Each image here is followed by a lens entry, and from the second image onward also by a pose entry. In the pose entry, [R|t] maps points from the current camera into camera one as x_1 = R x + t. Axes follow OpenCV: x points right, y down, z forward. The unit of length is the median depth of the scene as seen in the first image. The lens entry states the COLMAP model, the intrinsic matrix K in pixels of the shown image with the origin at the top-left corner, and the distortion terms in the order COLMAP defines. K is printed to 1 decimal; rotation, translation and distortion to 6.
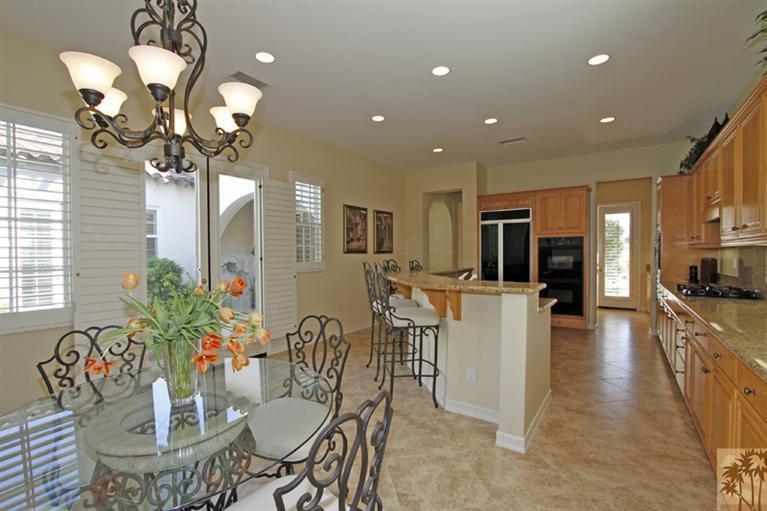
lens RADIAL K [[355.8, 0, 375.3], [0, 355.8, 258.3], [0, 0, 1]] dist [-0.011686, 0.001052]
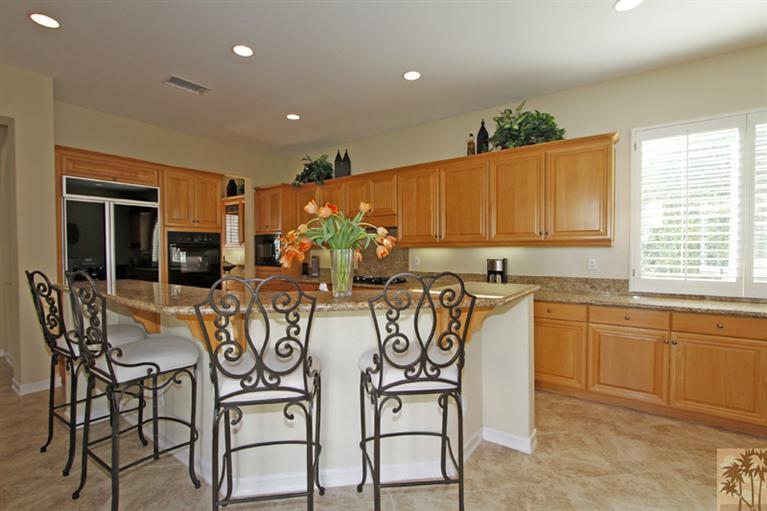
lens RADIAL K [[352.3, 0, 387.6], [0, 352.3, 253.6], [0, 0, 1]] dist [0.002767, 0.000677]
pose [[0.007467, -0.009174, 0.999930, -0.249138], [0.014148, 0.999859, 0.009068, -0.013247], [-0.999872, 0.014079, 0.007595, 0.554084]]
